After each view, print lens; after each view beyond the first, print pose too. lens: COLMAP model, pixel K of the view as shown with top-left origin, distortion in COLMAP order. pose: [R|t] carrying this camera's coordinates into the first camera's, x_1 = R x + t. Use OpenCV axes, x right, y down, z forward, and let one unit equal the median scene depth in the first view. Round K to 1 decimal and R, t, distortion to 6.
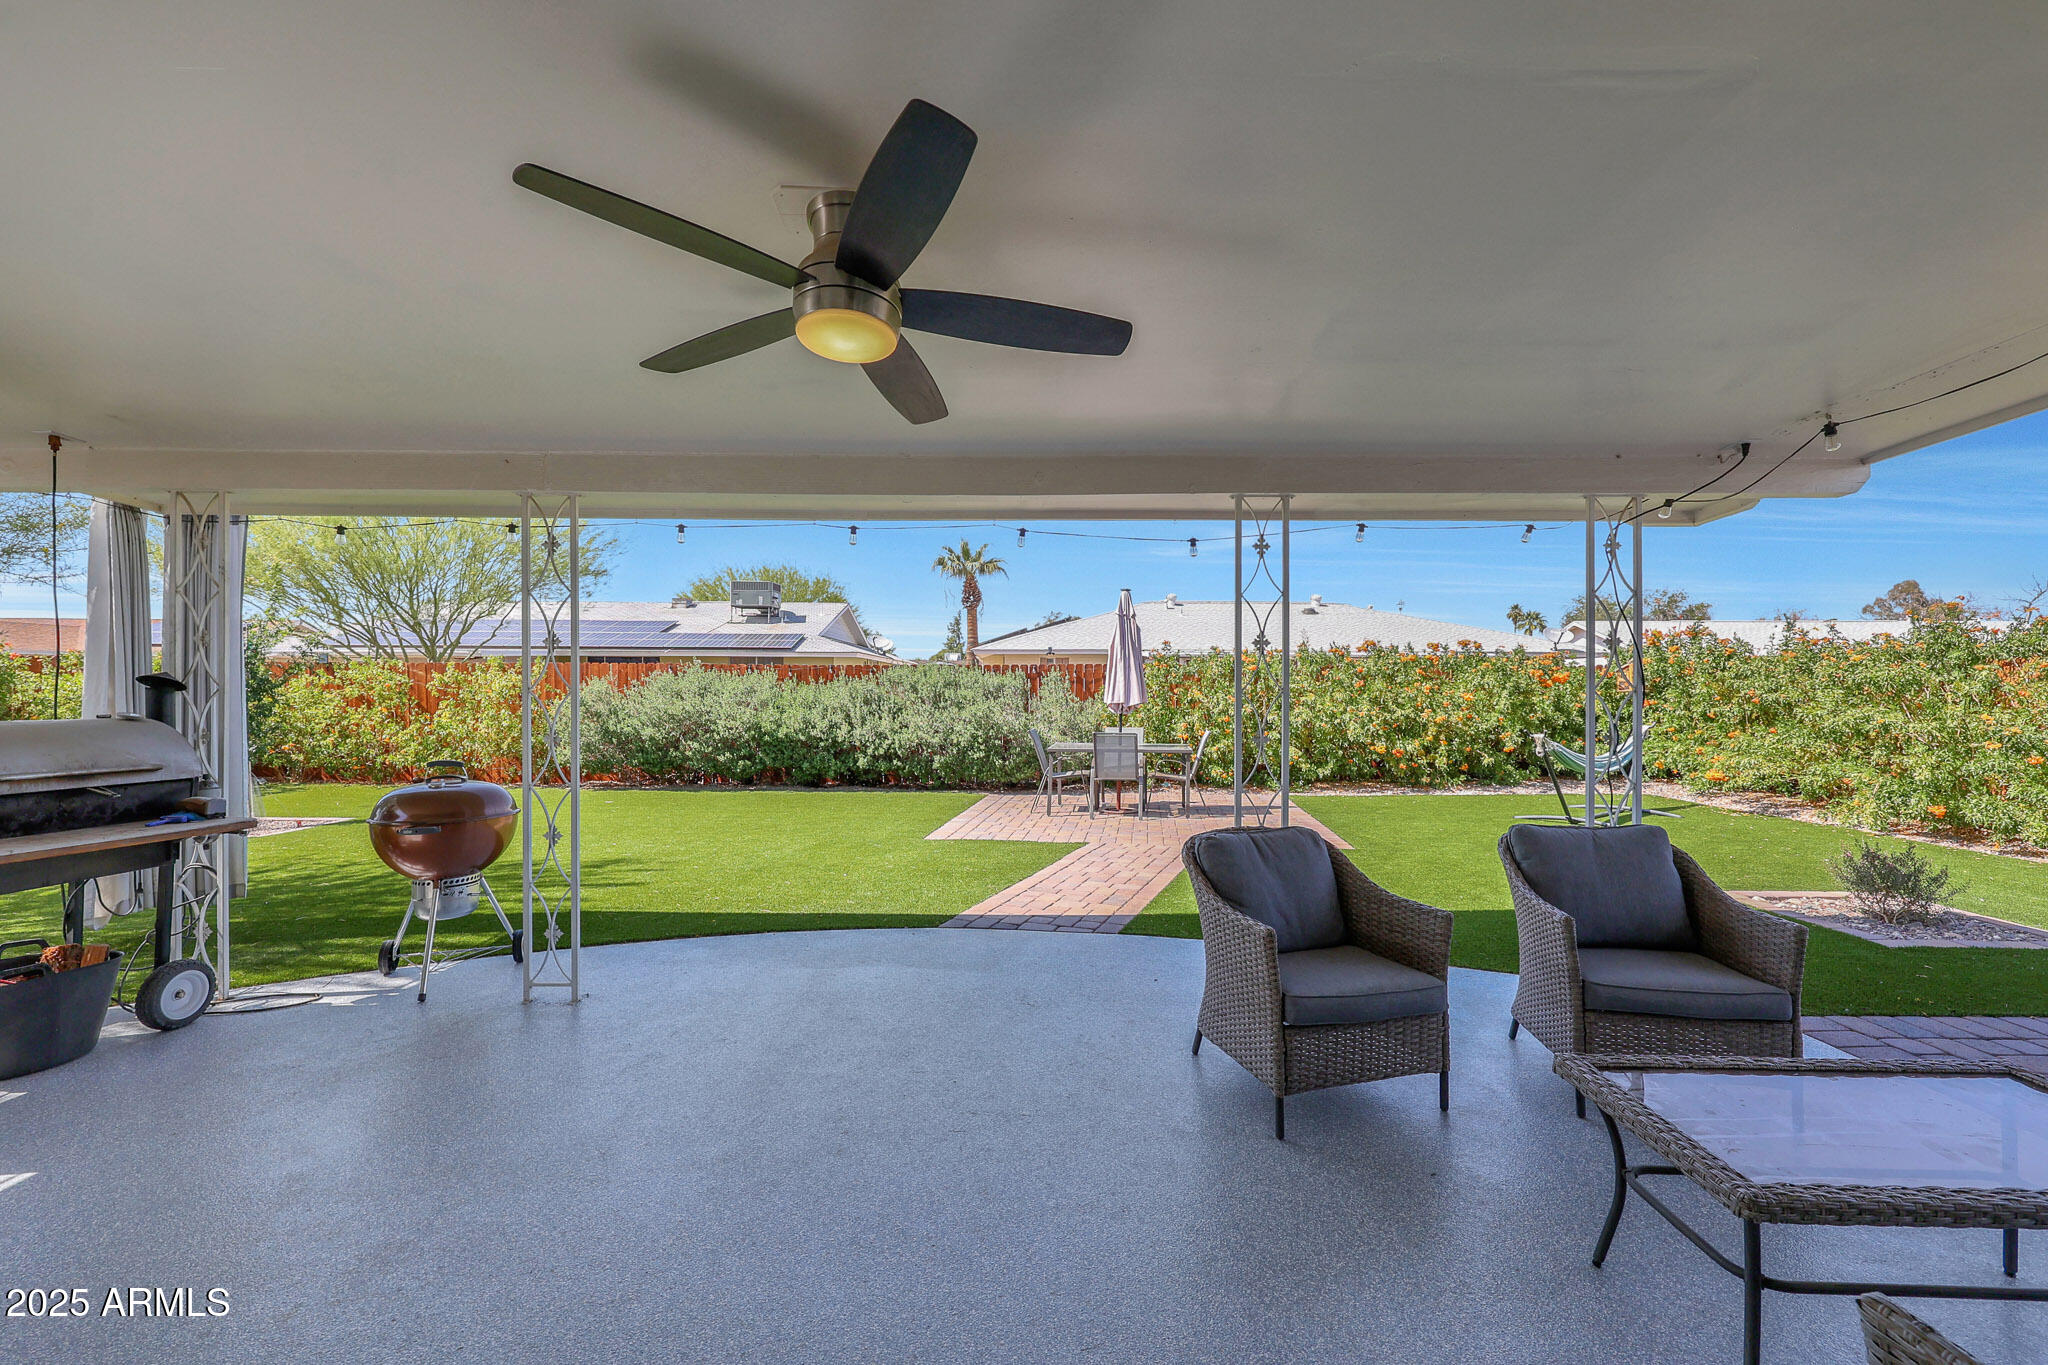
lens RADIAL K [[835.1, 0, 1021.2], [0, 835.1, 684.9], [0, 0, 1]] dist [0.001937, 0.000115]
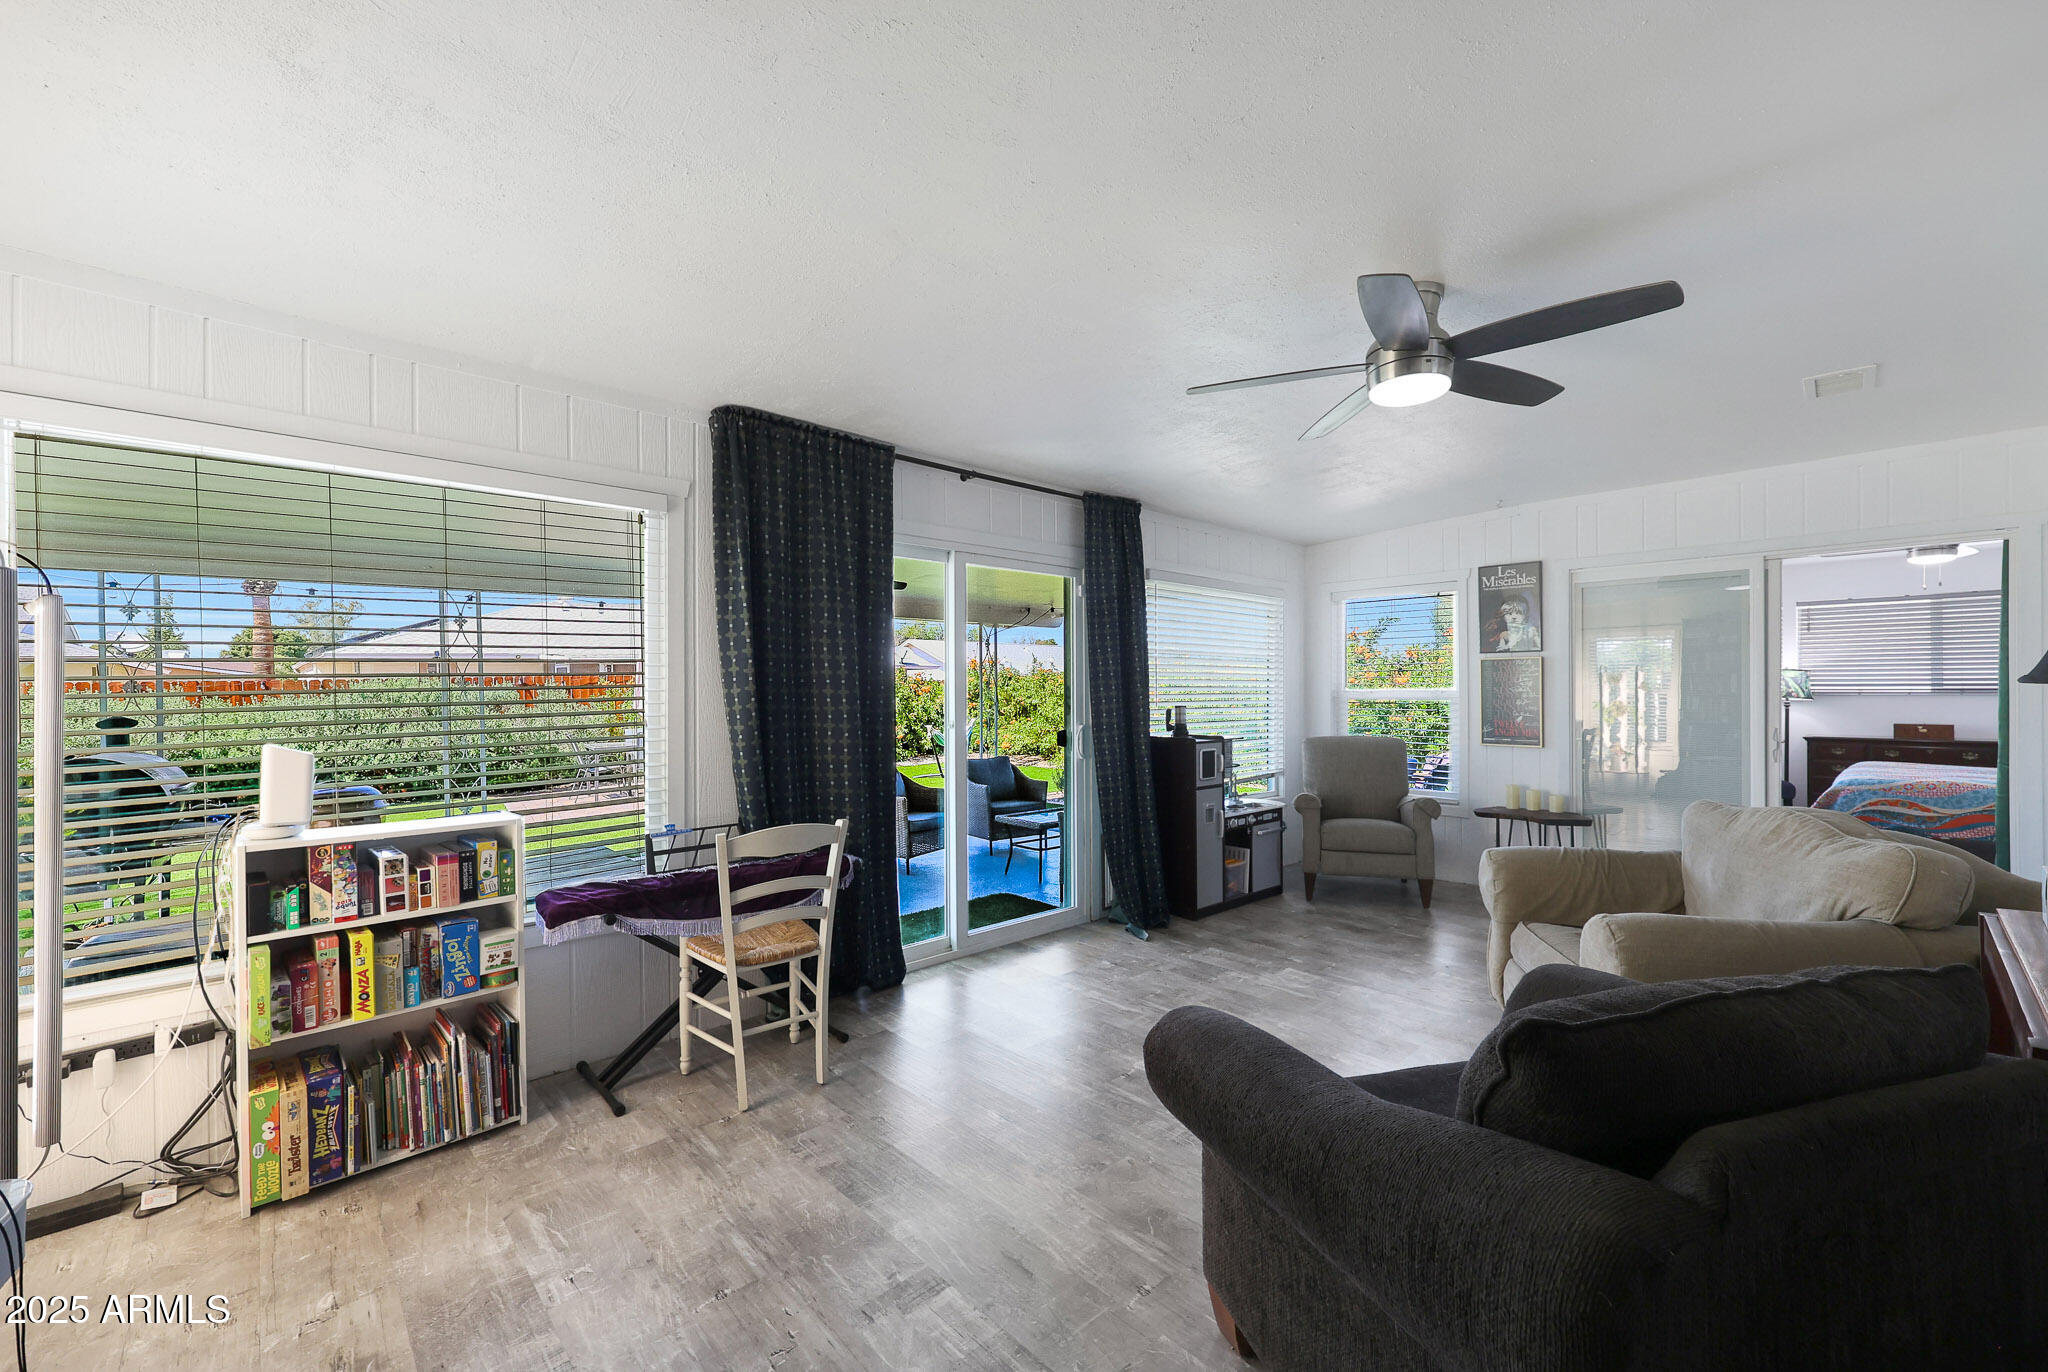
lens RADIAL K [[835.1, 0, 1024.1], [0, 835.1, 689.1], [0, 0, 1]] dist [0.001937, 0.000115]
pose [[0.739109, -0.005459, 0.673563, -0.323531], [0.005013, 0.999984, 0.002603, -0.016495], [-0.673567, 0.001452, 0.739125, -0.326600]]
